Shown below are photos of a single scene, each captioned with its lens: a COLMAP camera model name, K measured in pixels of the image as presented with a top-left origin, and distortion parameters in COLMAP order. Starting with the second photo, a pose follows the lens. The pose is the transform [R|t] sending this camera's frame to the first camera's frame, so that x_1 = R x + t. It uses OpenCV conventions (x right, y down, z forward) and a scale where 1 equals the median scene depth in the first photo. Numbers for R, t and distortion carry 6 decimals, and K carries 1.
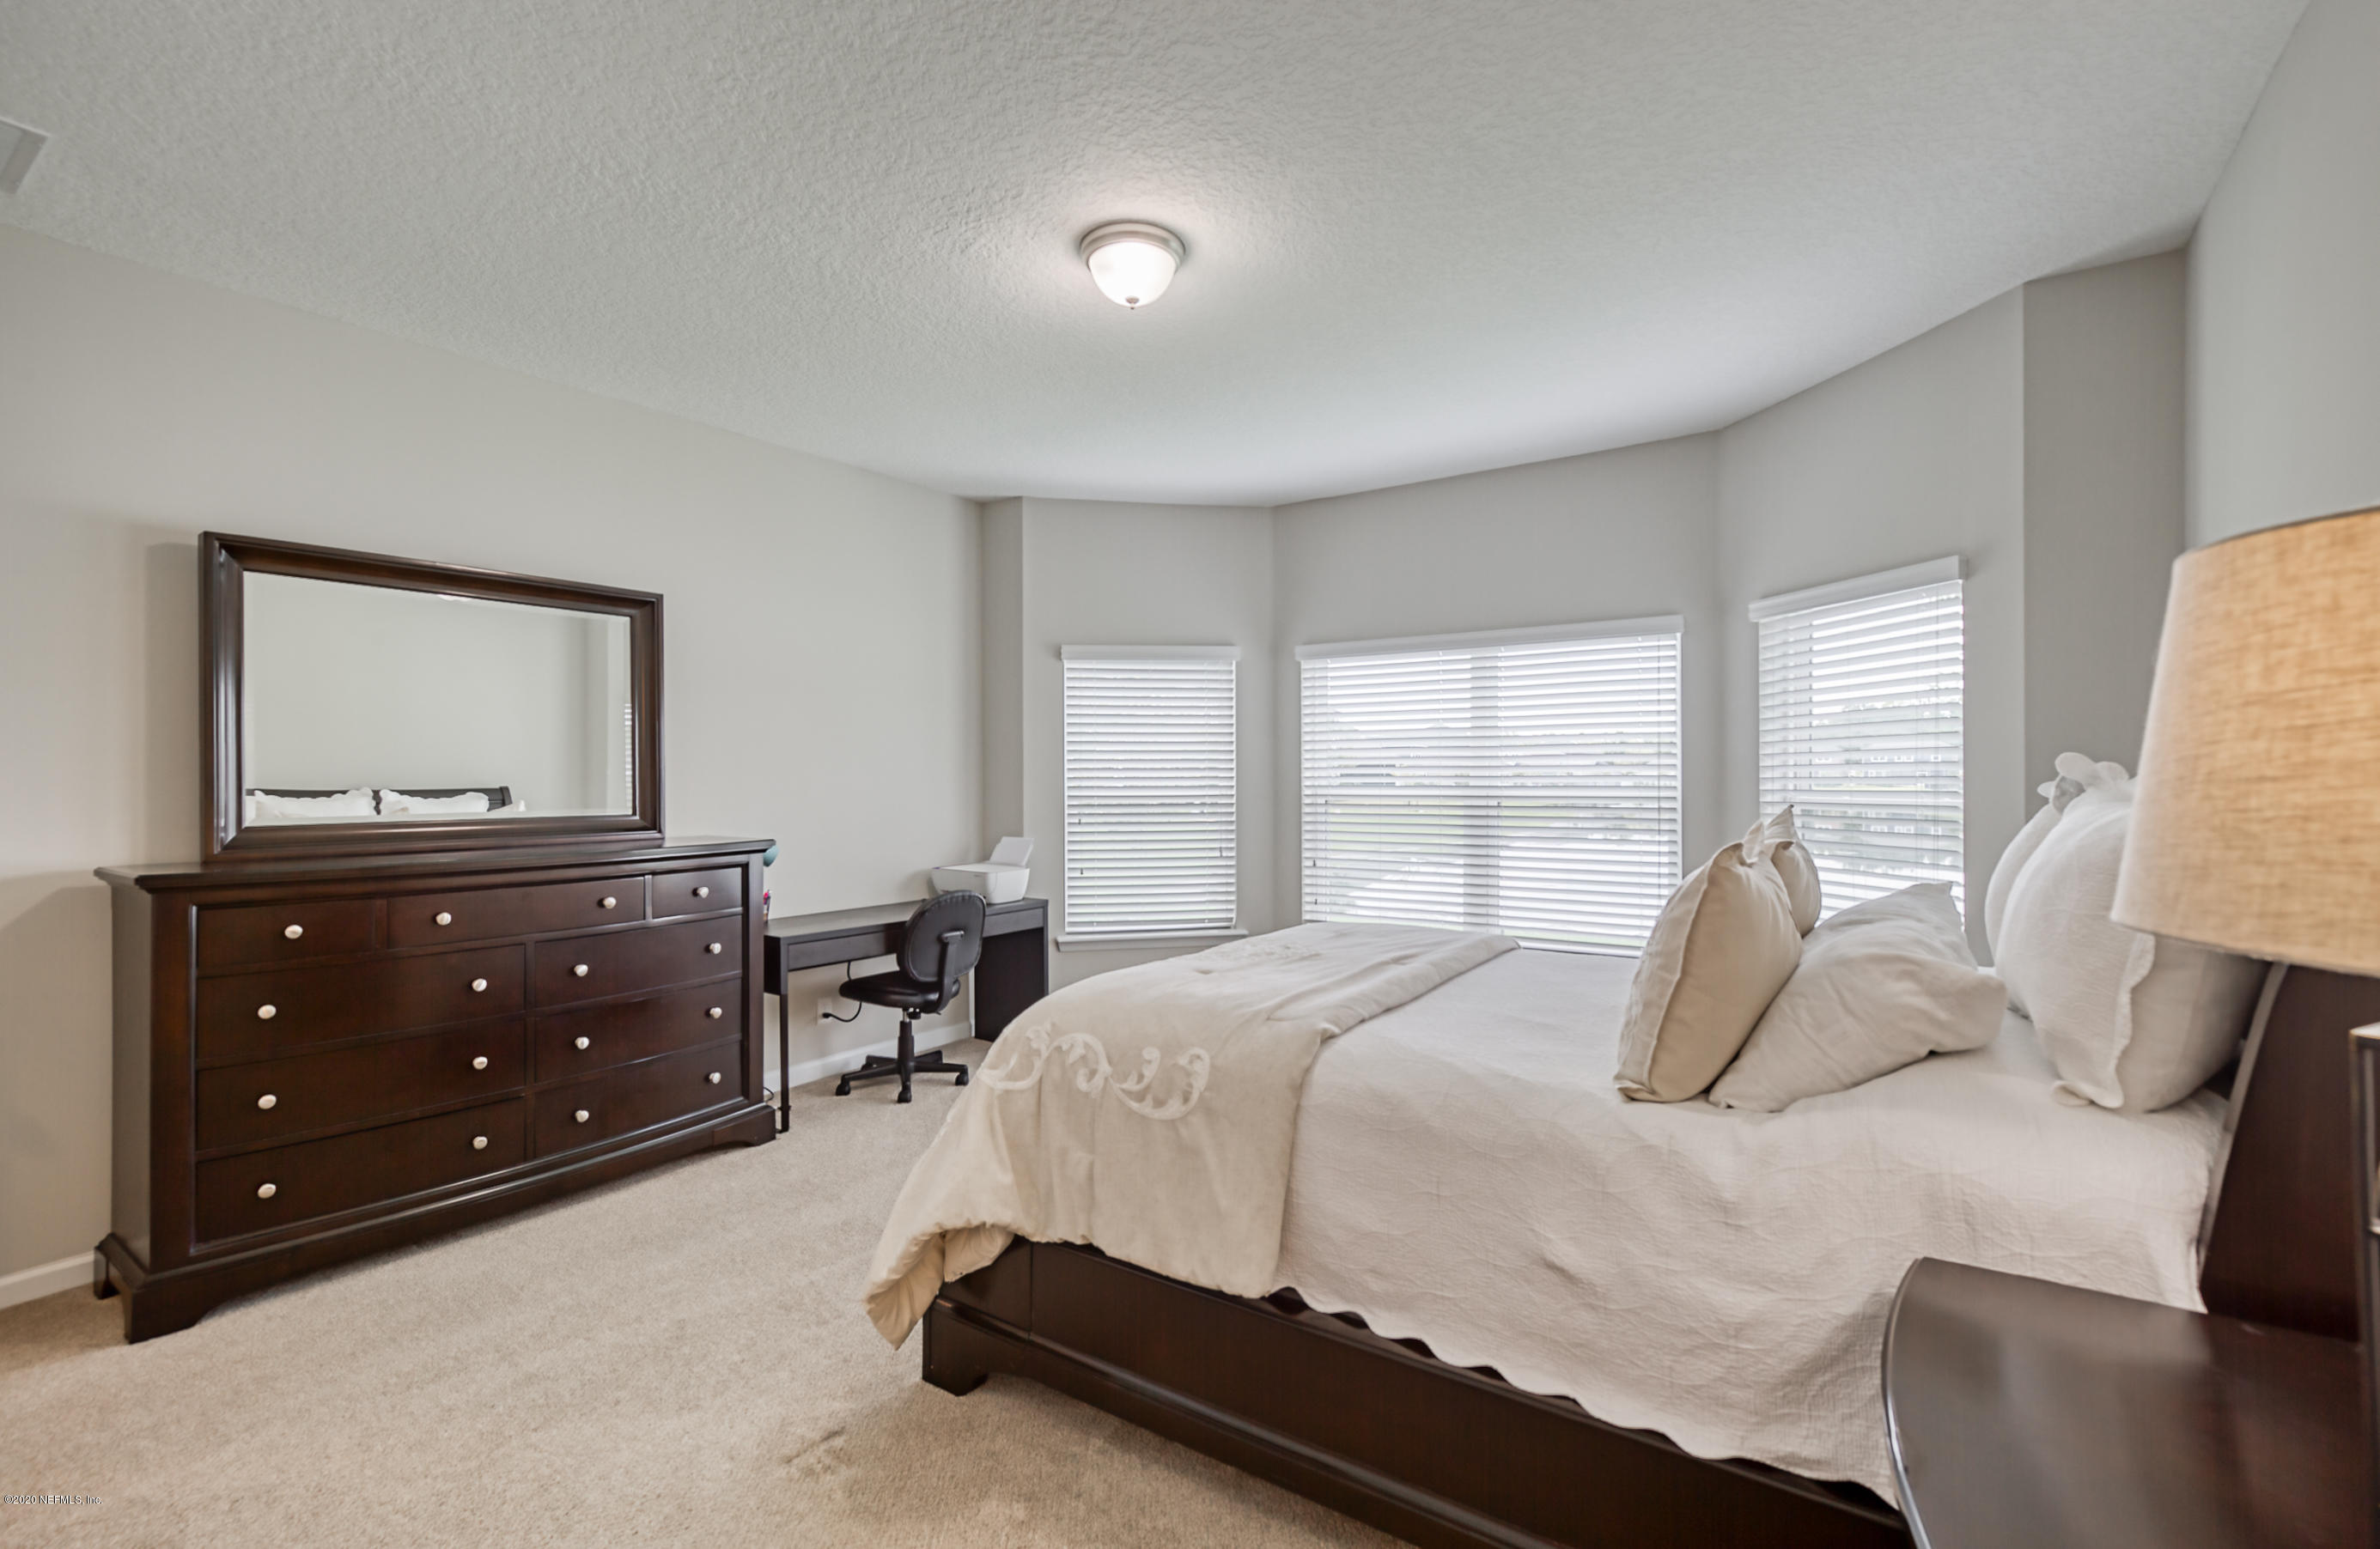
lens RADIAL K [[1059.8, 0, 1200.7], [0, 1059.8, 788.3], [0, 0, 1]] dist [0.004046, 0.001030]
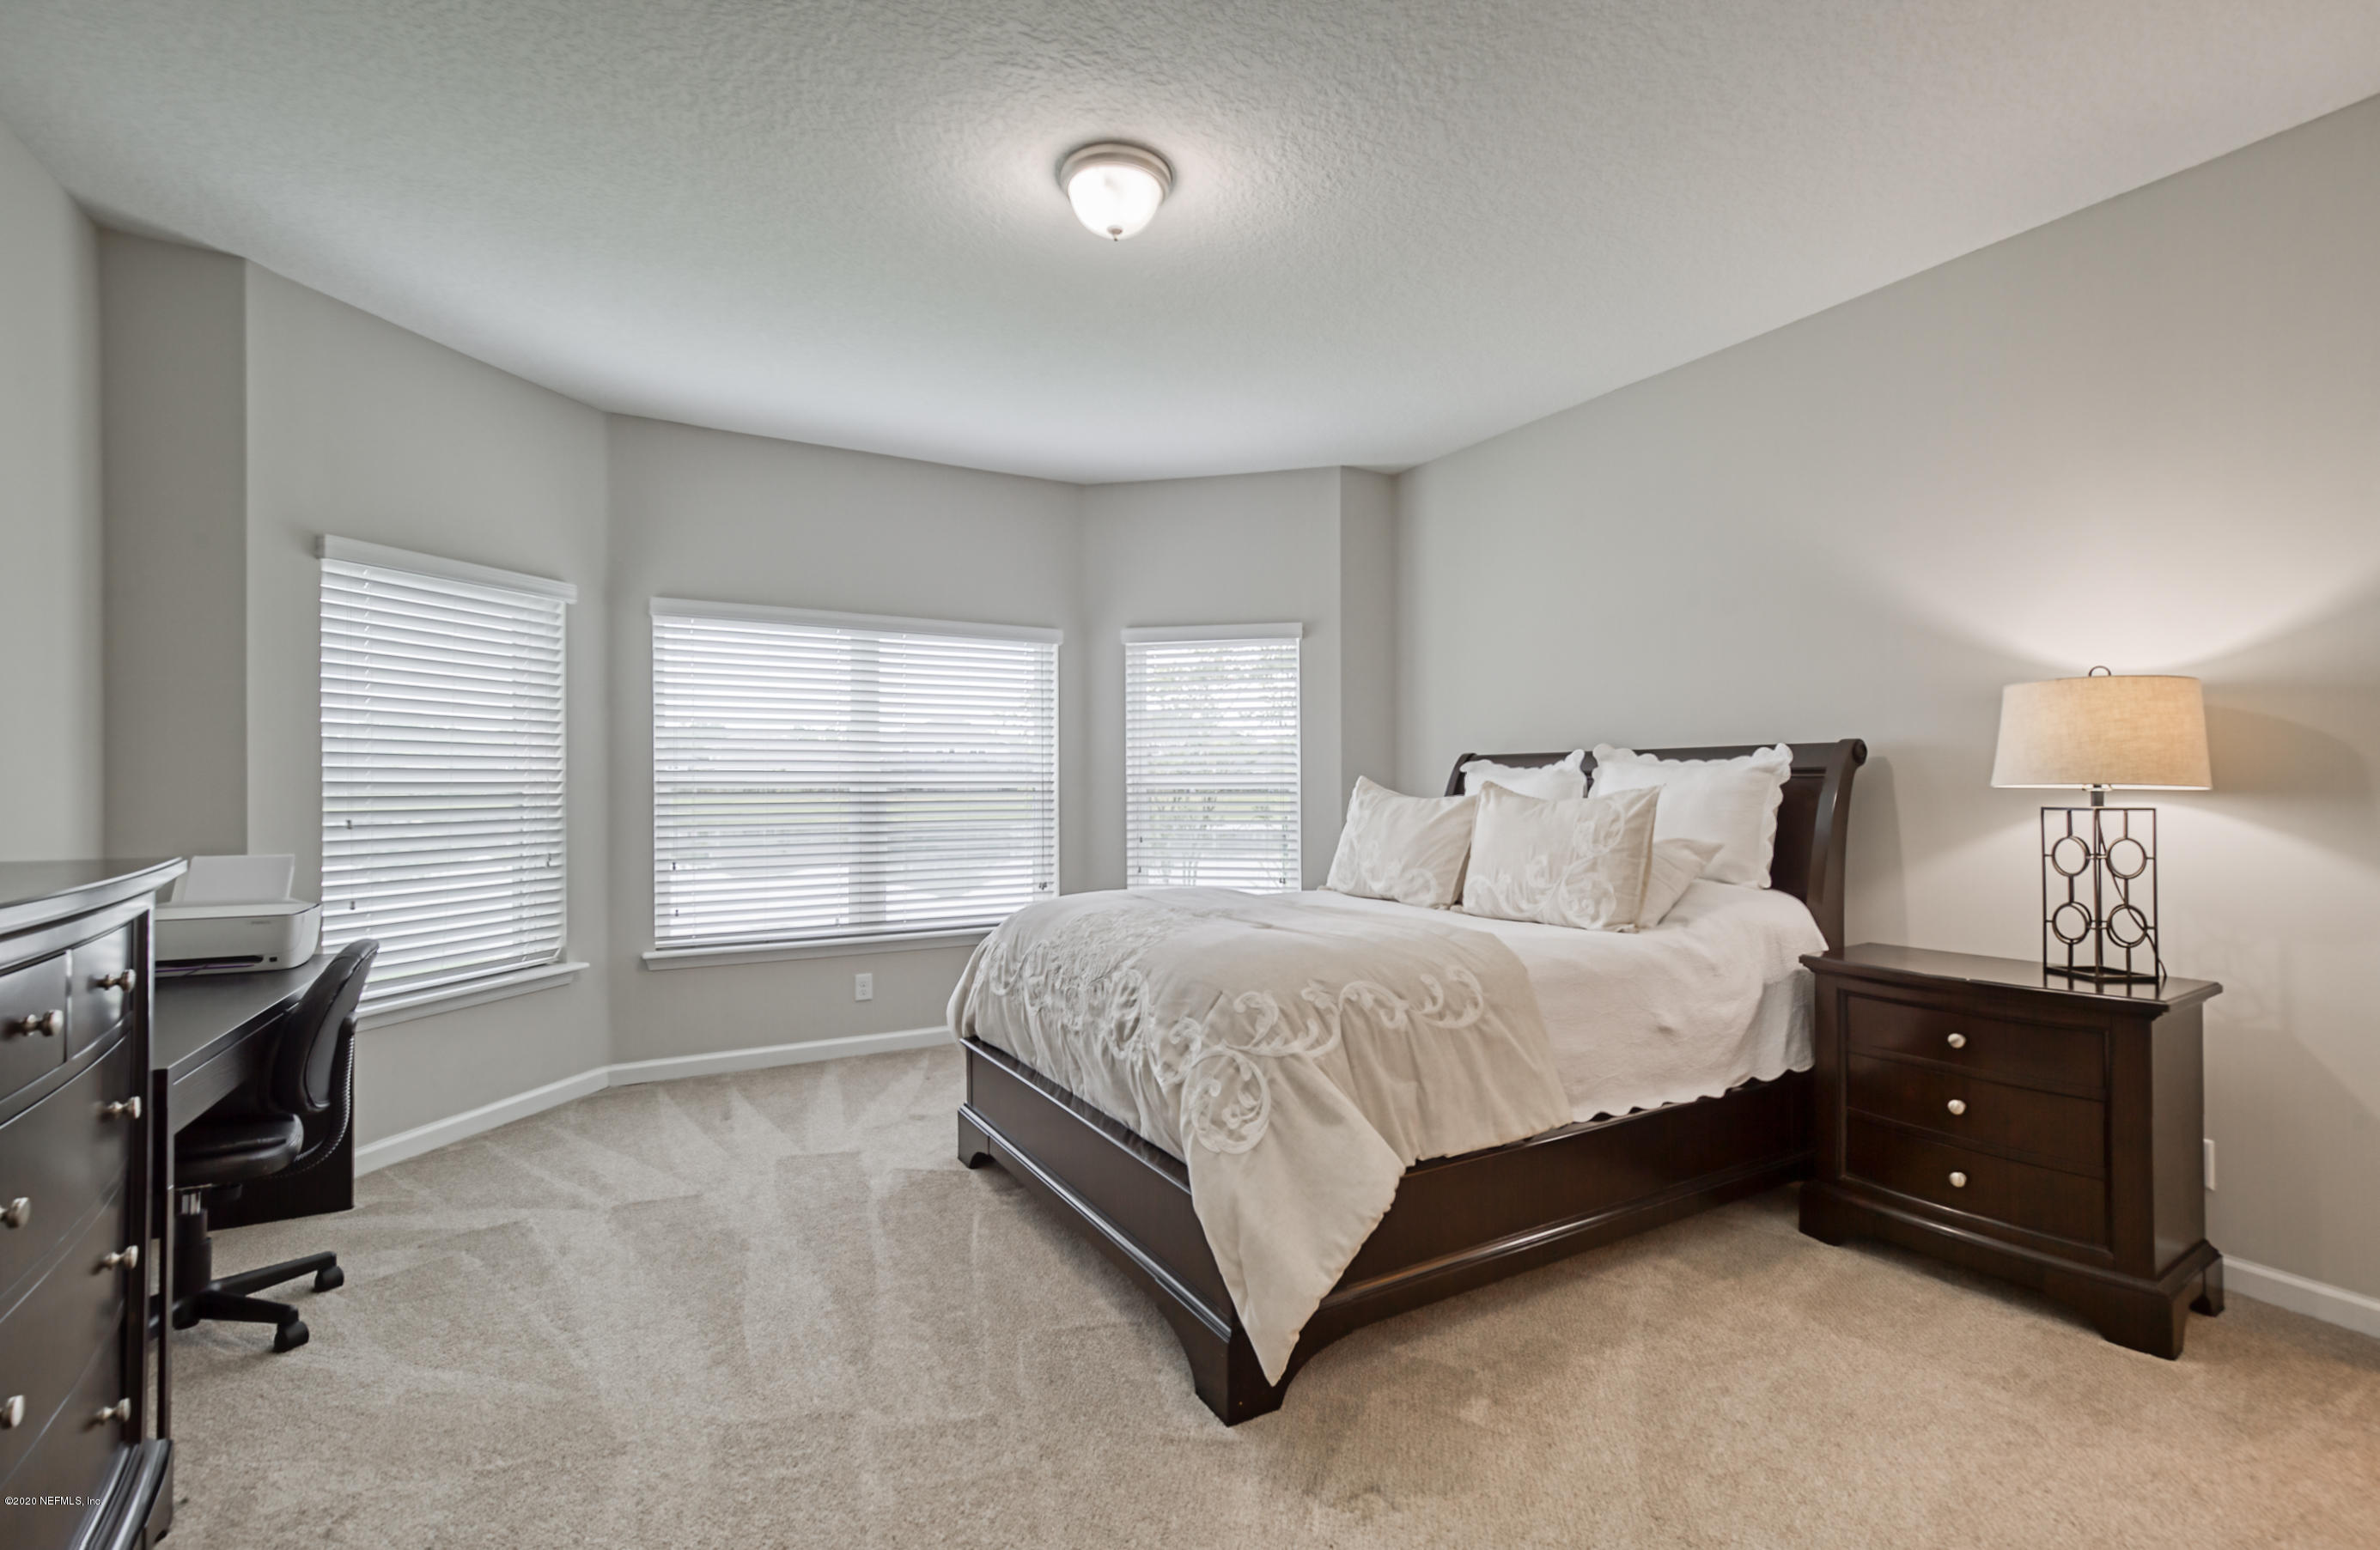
lens RADIAL K [[1059.9, 0, 1200.7], [0, 1059.9, 788.8], [0, 0, 1]] dist [0.004046, 0.001030]
pose [[0.420927, -0.003193, 0.907089, -0.802838], [0.010071, 0.999949, -0.001153, 0.028097], [-0.907039, 0.009620, 0.420937, 0.494905]]
